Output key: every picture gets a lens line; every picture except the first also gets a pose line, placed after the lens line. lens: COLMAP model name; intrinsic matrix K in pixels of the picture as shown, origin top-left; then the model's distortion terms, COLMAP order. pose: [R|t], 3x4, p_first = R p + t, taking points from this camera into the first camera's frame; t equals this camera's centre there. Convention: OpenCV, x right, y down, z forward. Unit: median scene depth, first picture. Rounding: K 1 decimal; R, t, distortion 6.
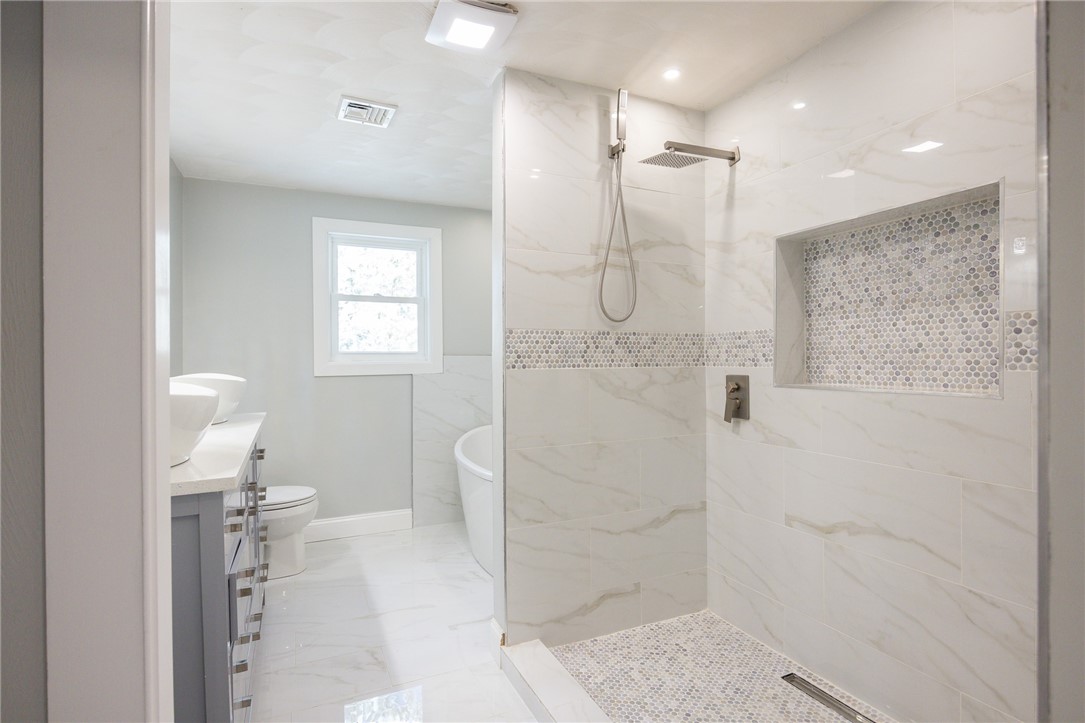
lens RADIAL K [[558.8, 0, 542.5], [0, 558.8, 361.5], [0, 0, 1]] dist [0.002347, 0.000273]
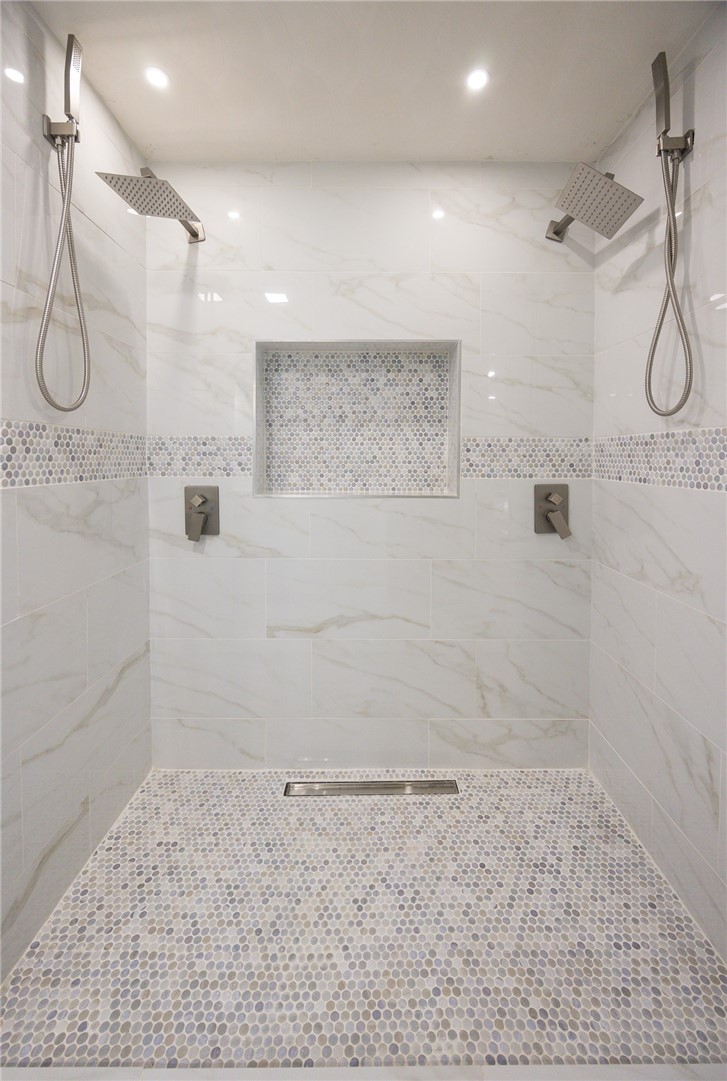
lens RADIAL K [[434.9, 0, 363.6], [0, 434.9, 469.3], [0, 0, 1]] dist [0.000523, -0.000208]
pose [[0.408855, -0.014452, 0.912485, -0.194983], [-0.003890, 0.999838, 0.017579, -0.017162], [-0.912591, -0.010737, 0.408732, 0.554584]]
